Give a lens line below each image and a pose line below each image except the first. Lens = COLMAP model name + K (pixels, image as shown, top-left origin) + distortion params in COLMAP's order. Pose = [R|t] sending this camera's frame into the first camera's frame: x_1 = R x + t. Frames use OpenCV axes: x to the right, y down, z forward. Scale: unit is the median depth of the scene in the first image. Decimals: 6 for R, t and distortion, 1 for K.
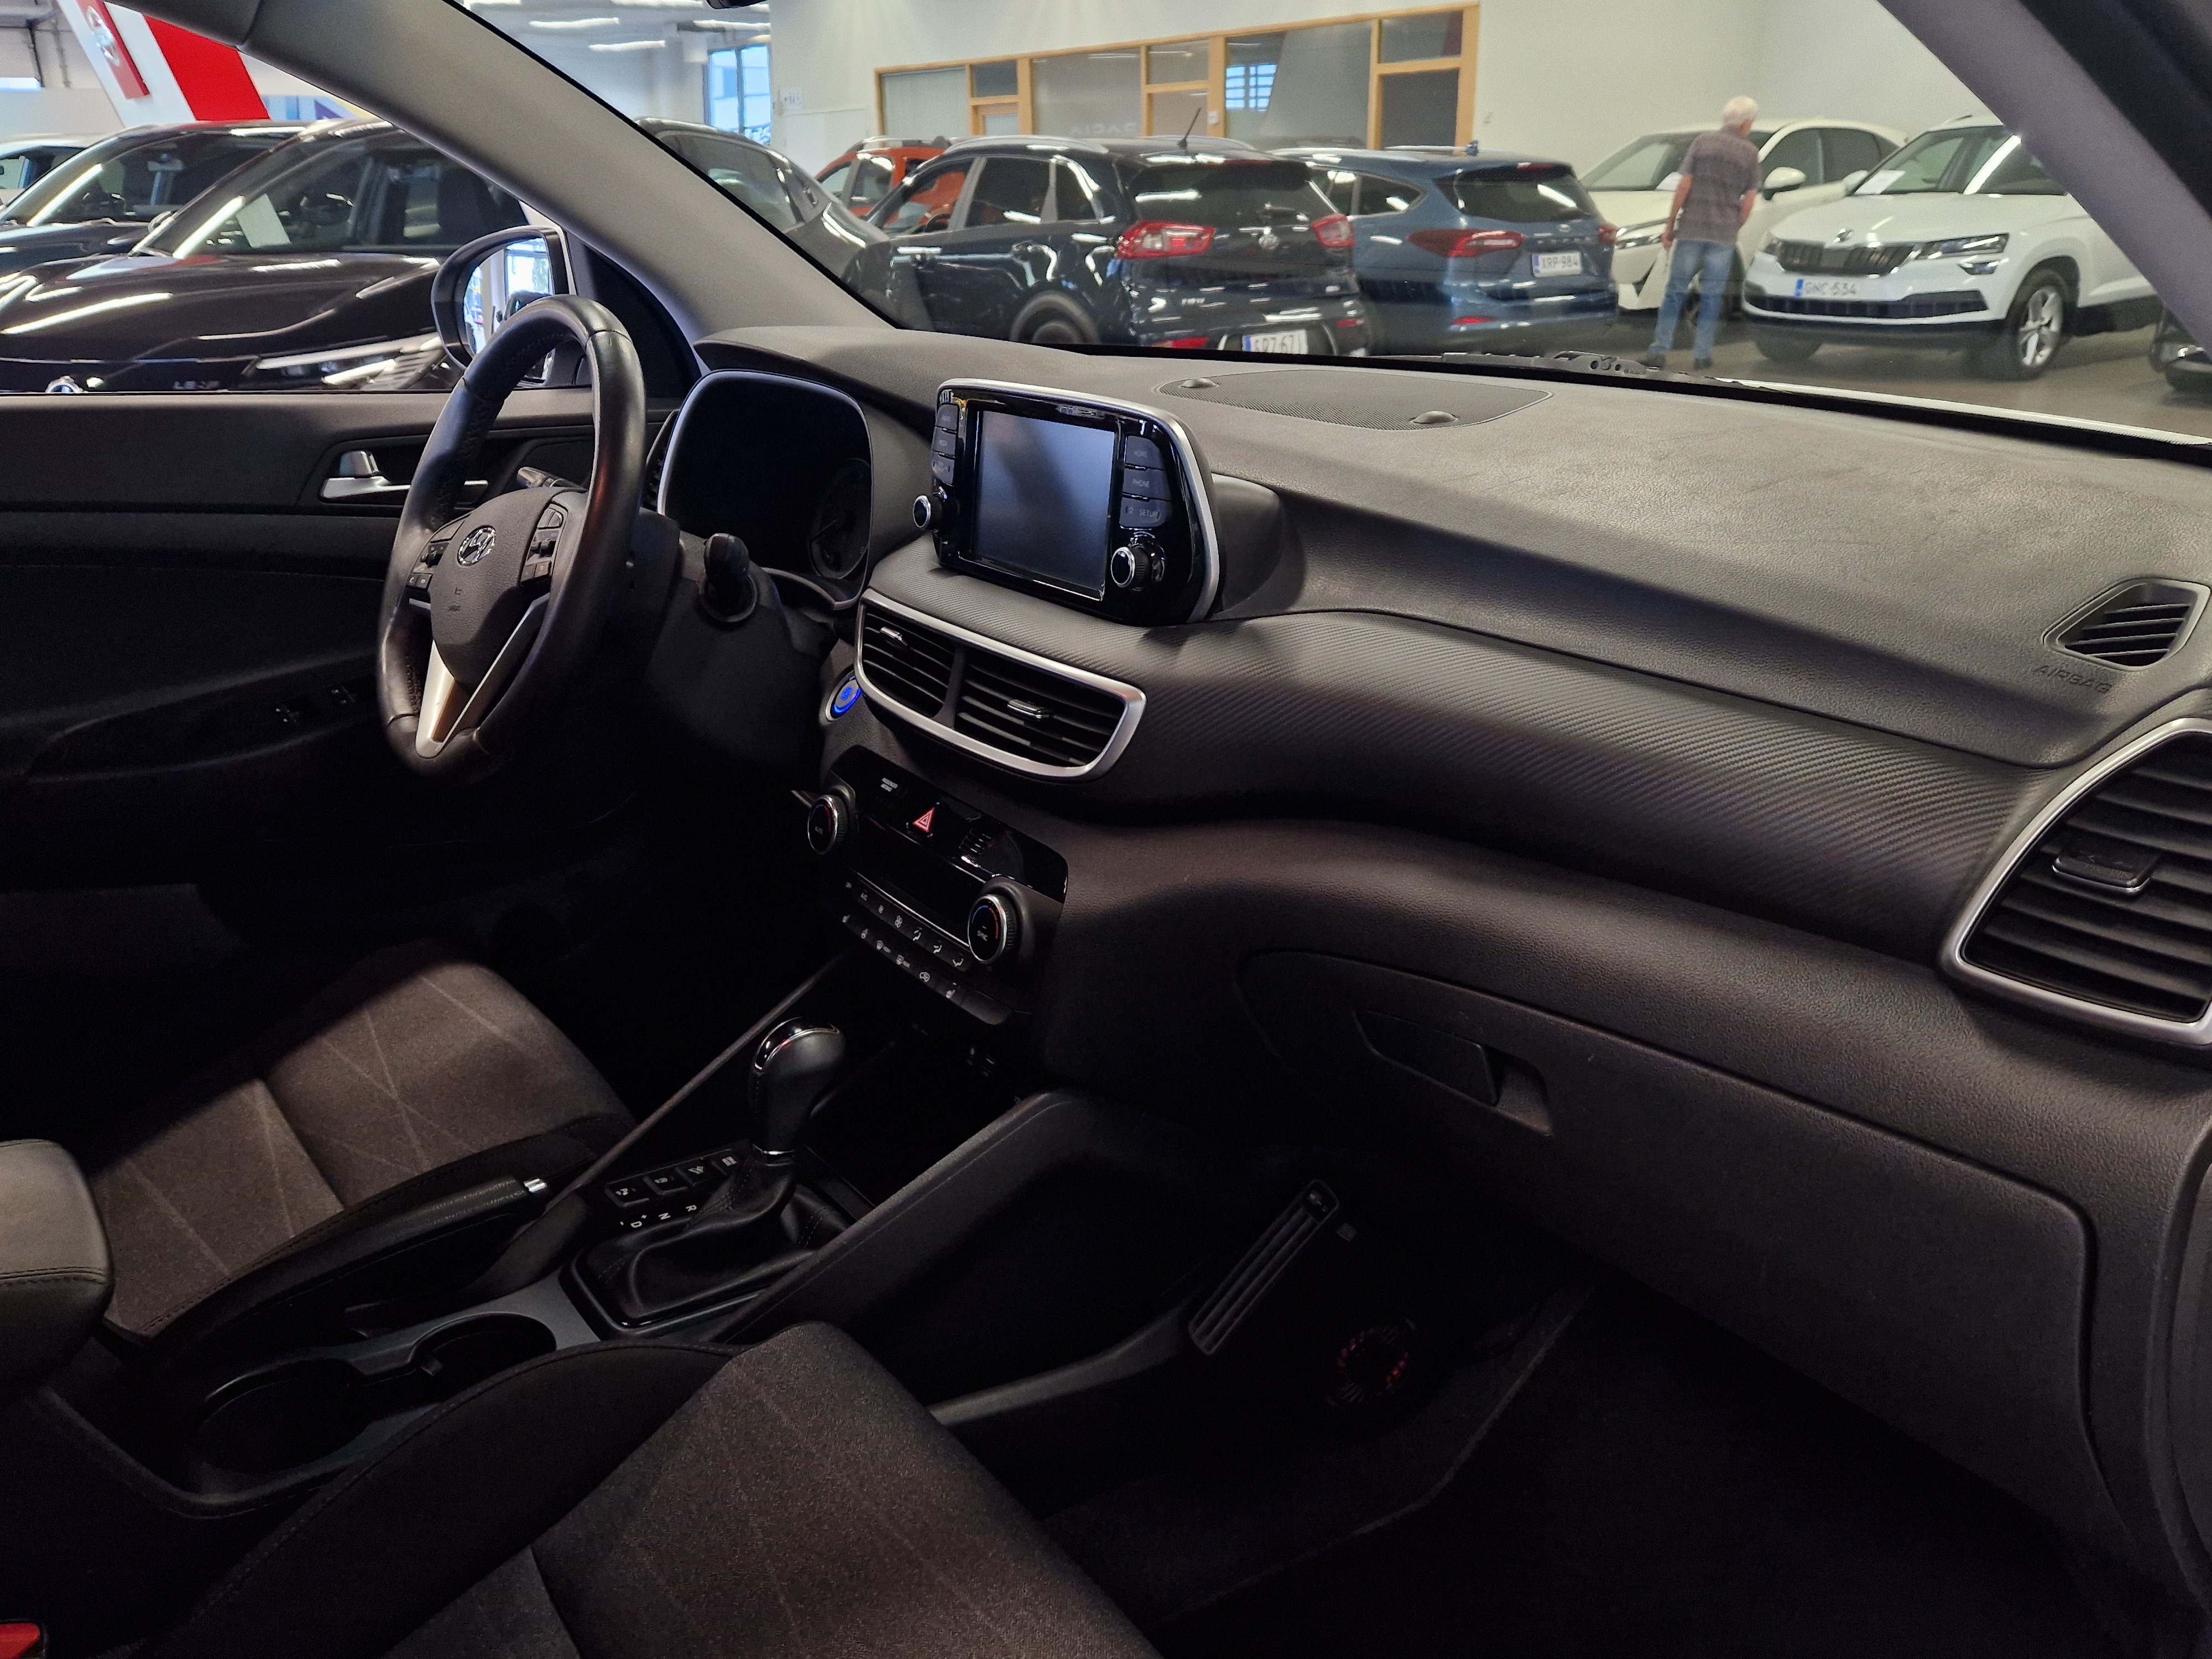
lens RADIAL K [[1722.4, 0, 1095.0], [0, 1722.4, 850.2], [0, 0, 1]] dist [0.053743, -0.049744]
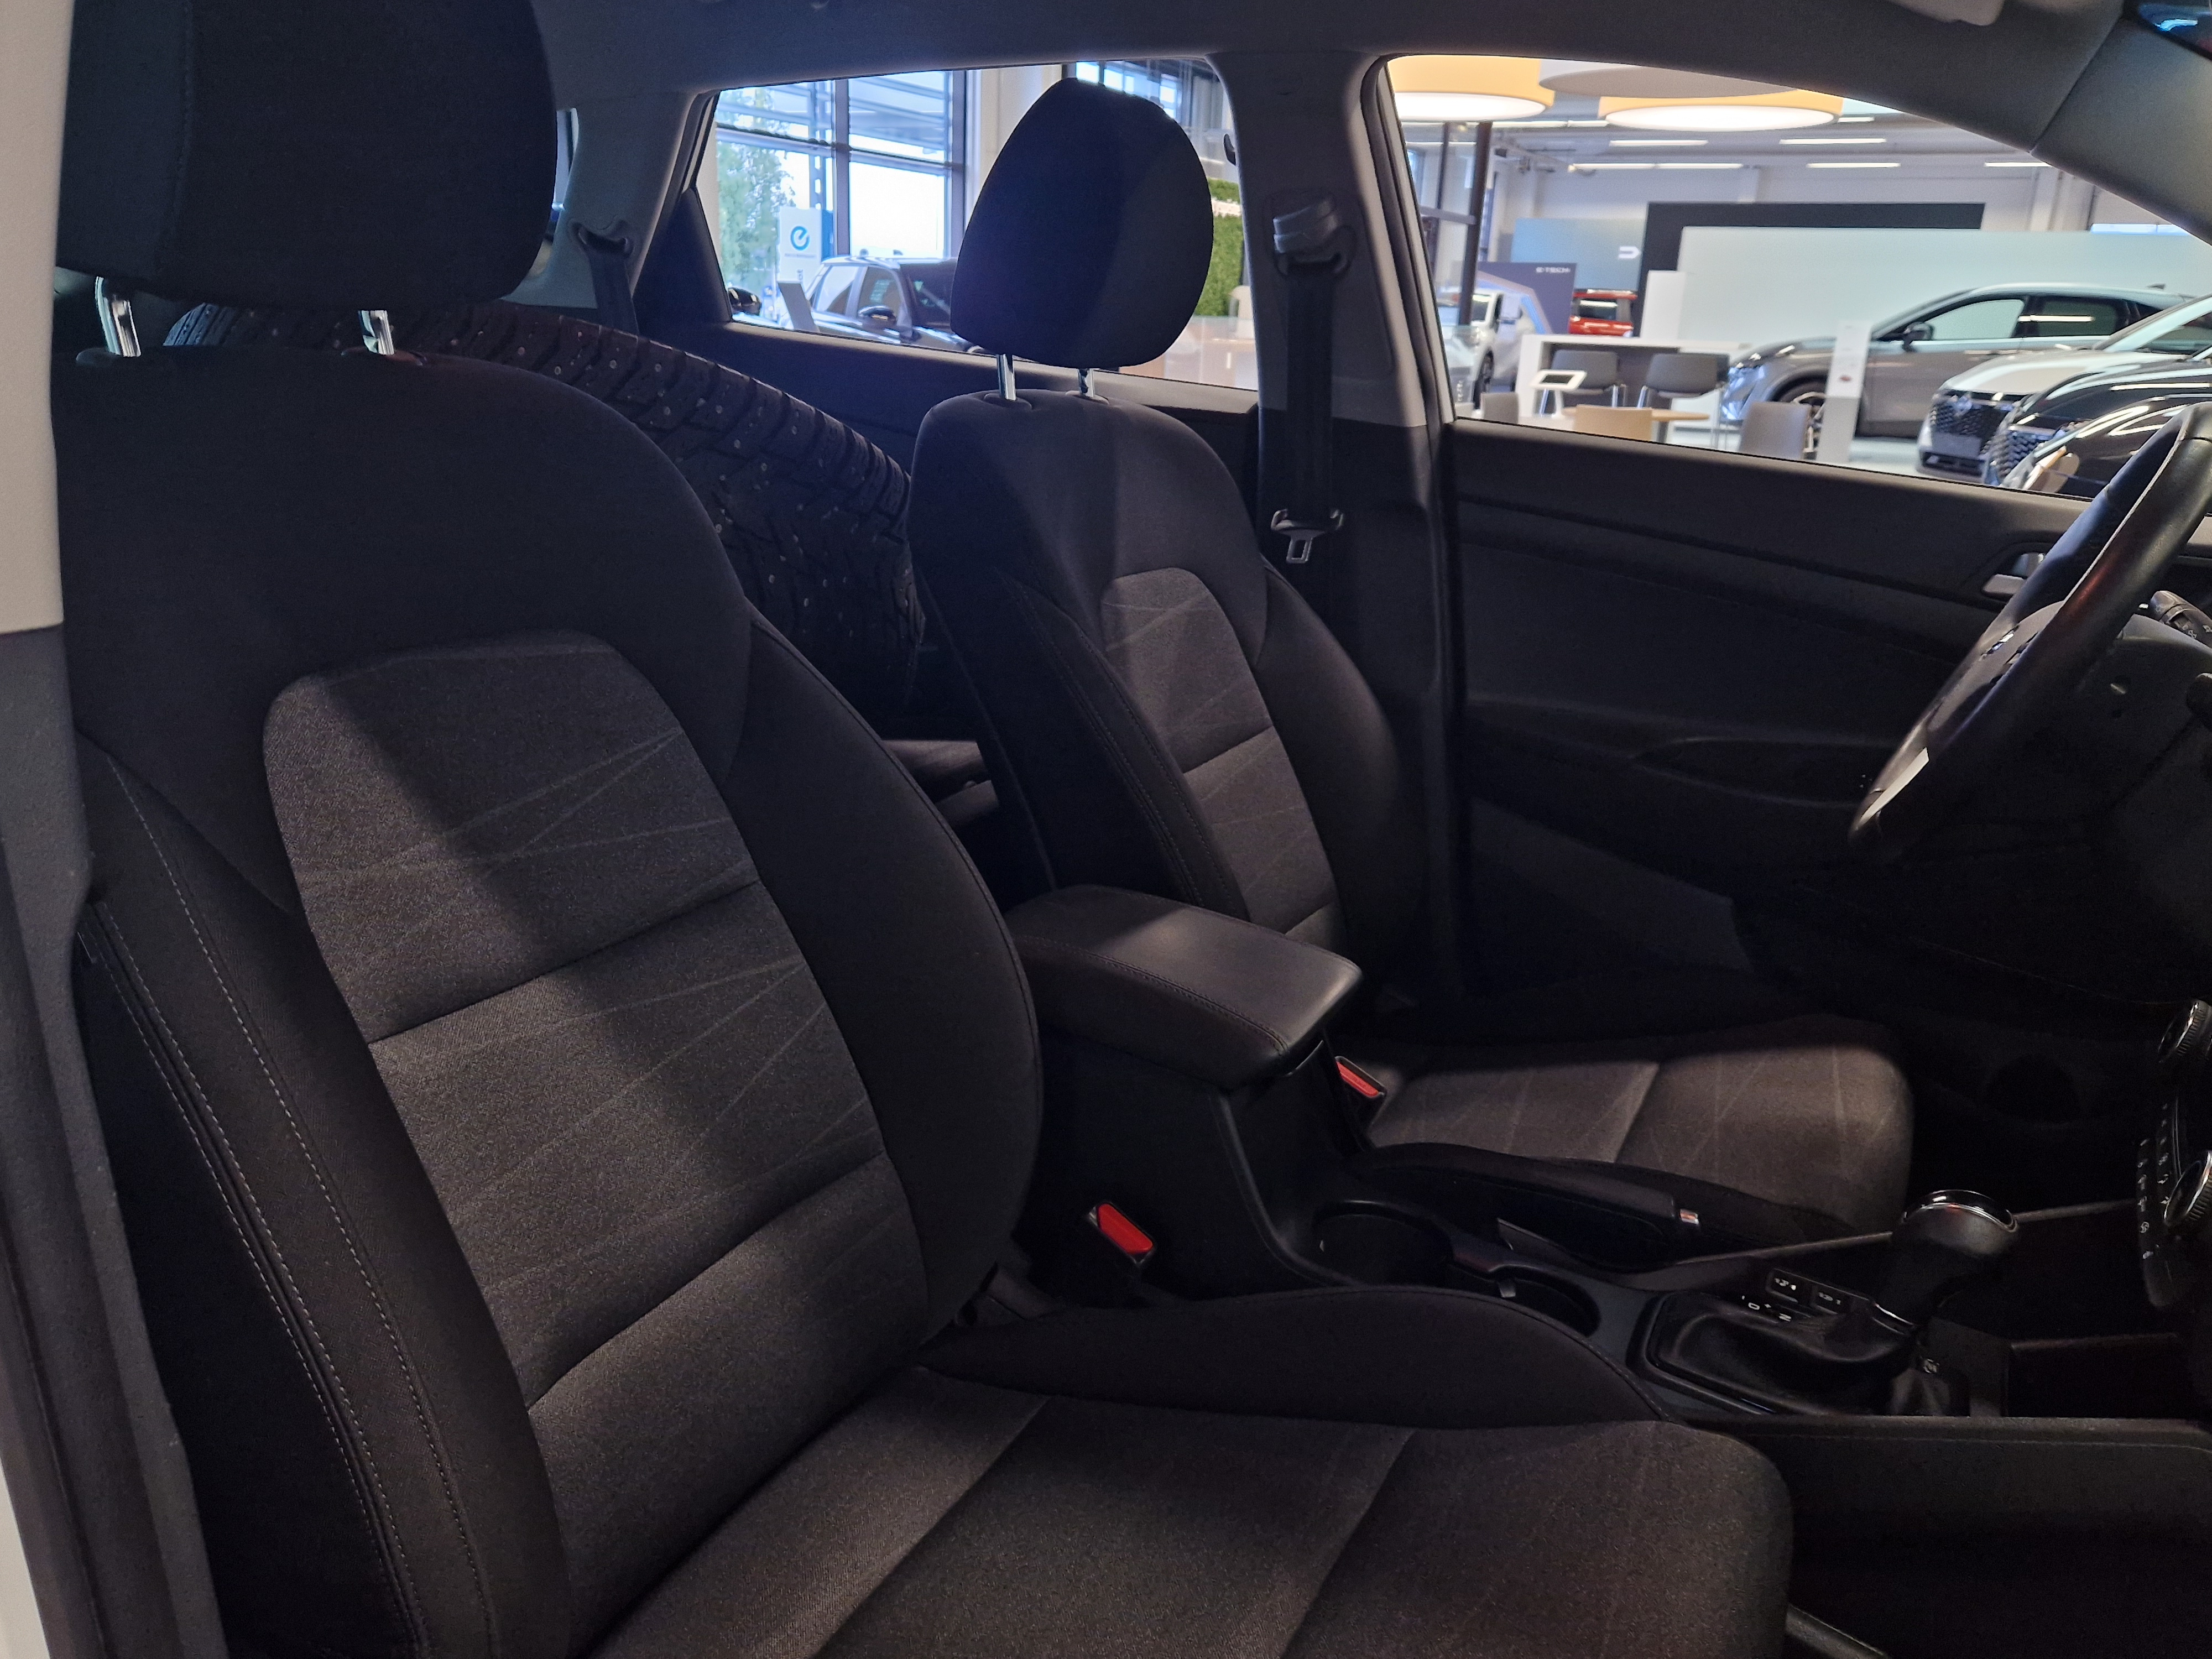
lens RADIAL K [[1722.4, 0, 1104.0], [0, 1722.4, 832.7], [0, 0, 1]] dist [0.053743, -0.049744]
pose [[0.408594, 0.289840, -0.865473, 0.341688], [-0.374101, 0.918110, 0.130853, -0.020017], [0.832526, 0.270308, 0.483564, 0.141707]]
